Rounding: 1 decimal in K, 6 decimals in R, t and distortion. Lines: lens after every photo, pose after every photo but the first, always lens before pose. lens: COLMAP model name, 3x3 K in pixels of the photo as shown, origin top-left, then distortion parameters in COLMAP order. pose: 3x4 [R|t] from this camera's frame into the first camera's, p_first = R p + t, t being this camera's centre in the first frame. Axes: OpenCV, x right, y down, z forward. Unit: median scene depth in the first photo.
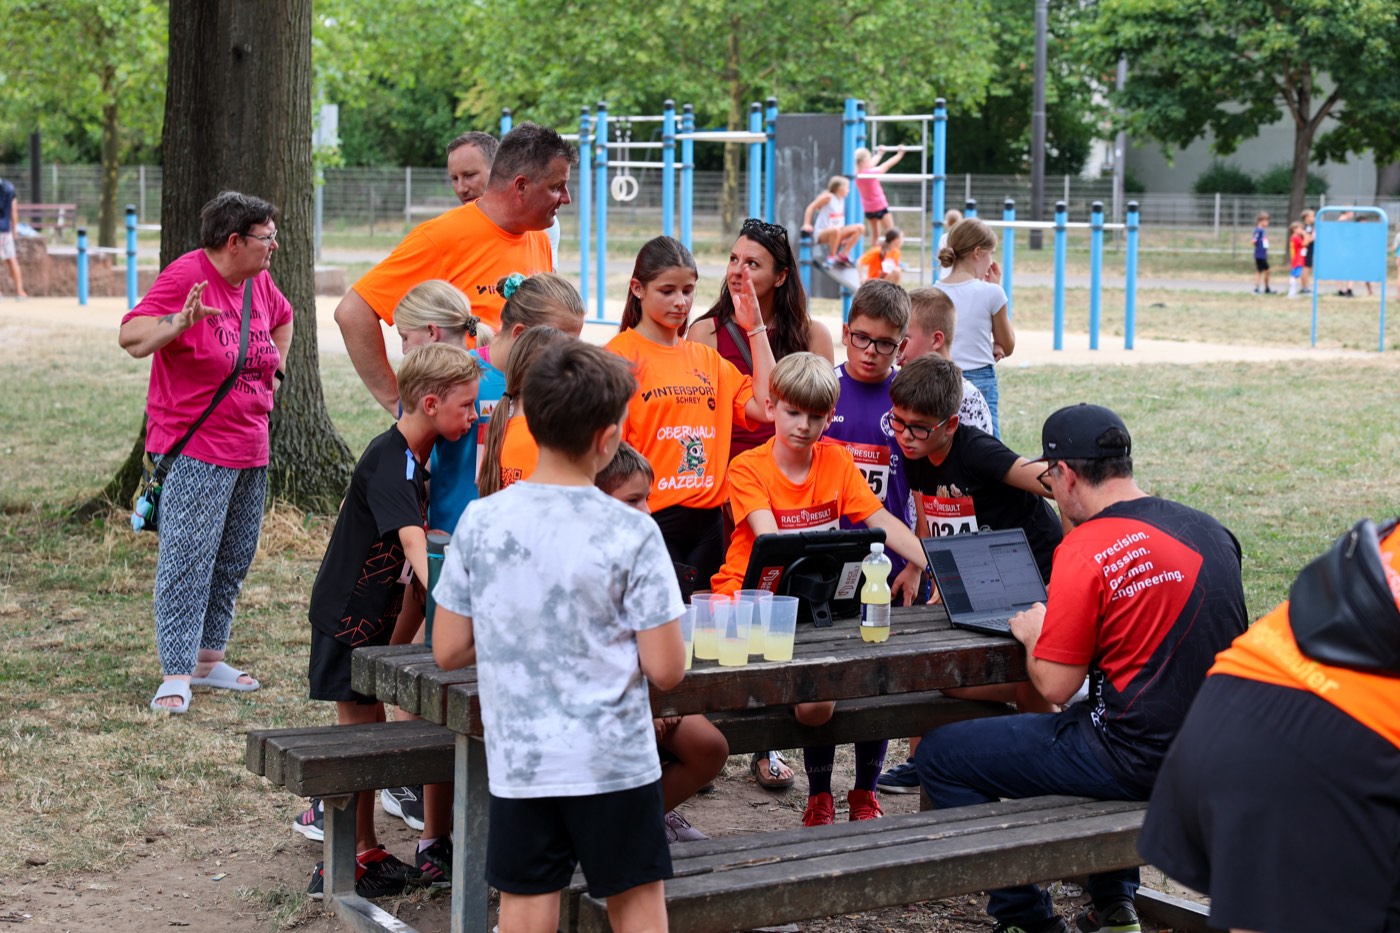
lens RADIAL K [[3676.2, 0, 700.0], [0, 3676.2, 466.5], [0, 0, 1]] dist [0.009098, 0.386090]
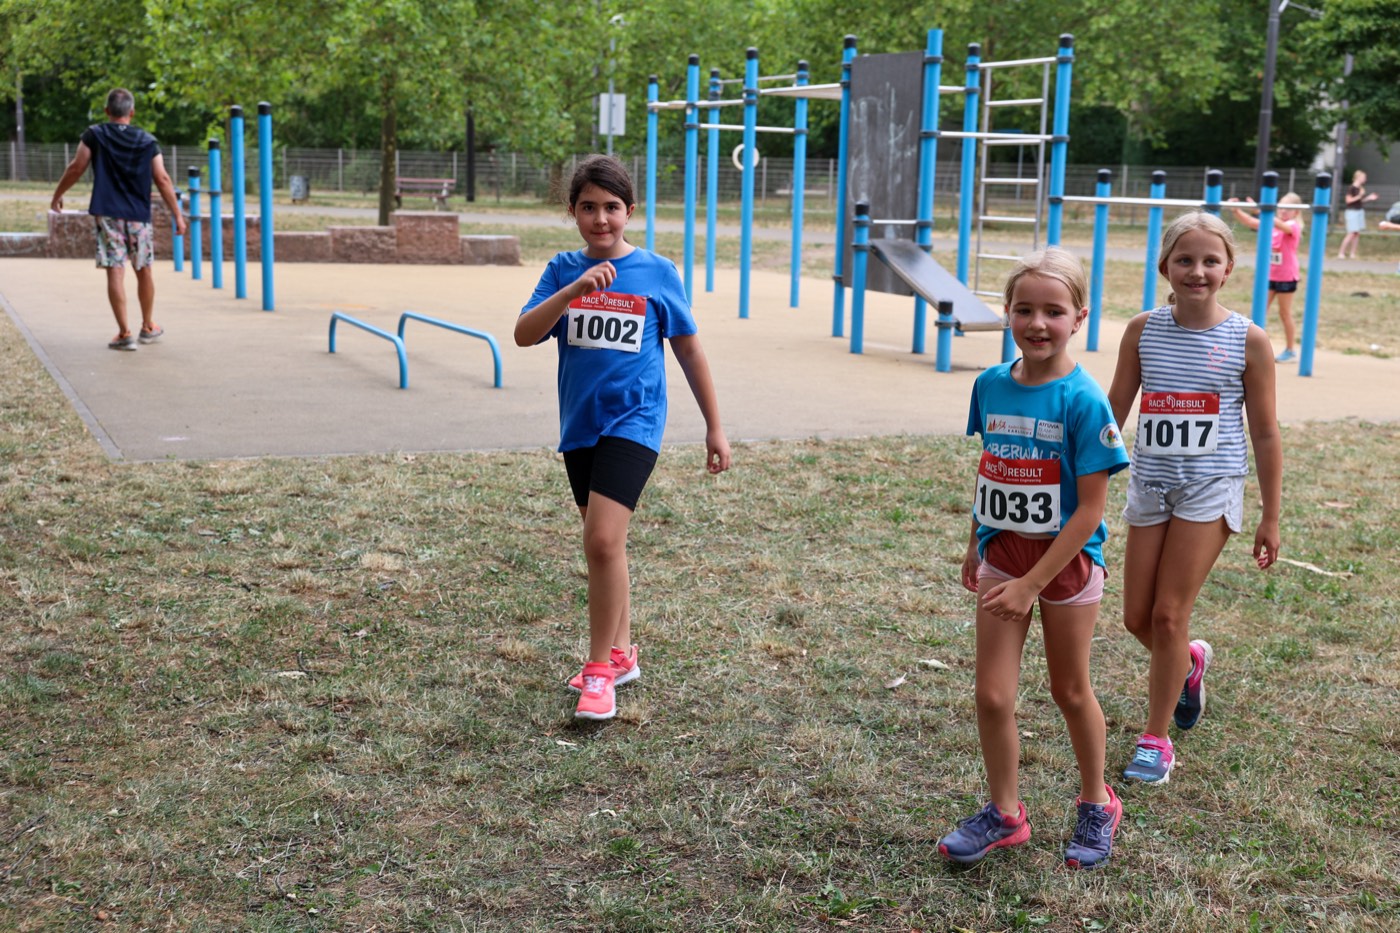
lens RADIAL K [[1721.5, 0, 700.0], [0, 1721.5, 466.5], [0, 0, 1]] dist [-0.001570, 0.011250]
pose [[0.969077, 0.054437, -0.240681, 0.061099], [-0.034166, 0.995569, 0.087613, -0.029295], [0.244384, -0.076681, 0.966642, 0.466999]]
